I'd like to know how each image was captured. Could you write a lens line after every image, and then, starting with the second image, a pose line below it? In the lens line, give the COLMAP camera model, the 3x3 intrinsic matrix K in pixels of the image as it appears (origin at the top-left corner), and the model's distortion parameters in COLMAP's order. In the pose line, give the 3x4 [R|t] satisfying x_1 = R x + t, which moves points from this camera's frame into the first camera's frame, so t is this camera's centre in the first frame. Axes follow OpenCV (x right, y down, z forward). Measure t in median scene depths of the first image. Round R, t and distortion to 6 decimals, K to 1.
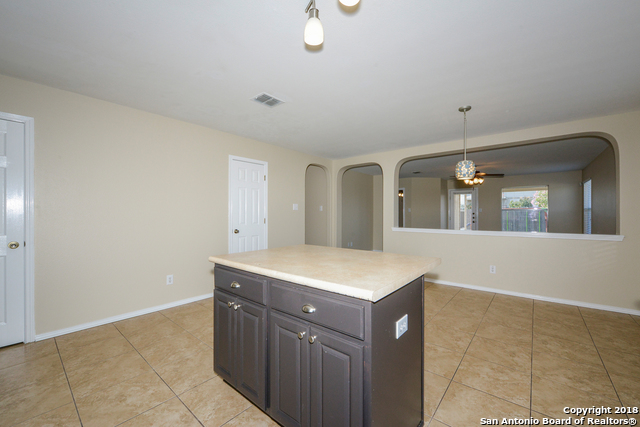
lens RADIAL K [[256.4, 0, 327.7], [0, 256.4, 214.2], [0, 0, 1]] dist [-0.008598, -0.000409]
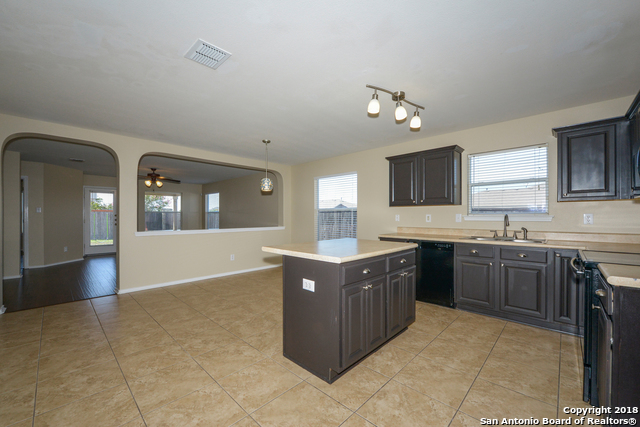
lens RADIAL K [[256.4, 0, 319.2], [0, 256.4, 215.7], [0, 0, 1]] dist [-0.008598, -0.000409]
pose [[0.077236, 0.001865, 0.997011, -0.844251], [0.000377, 0.999998, -0.001900, 0.004015], [-0.997013, 0.000522, 0.077235, 0.586508]]
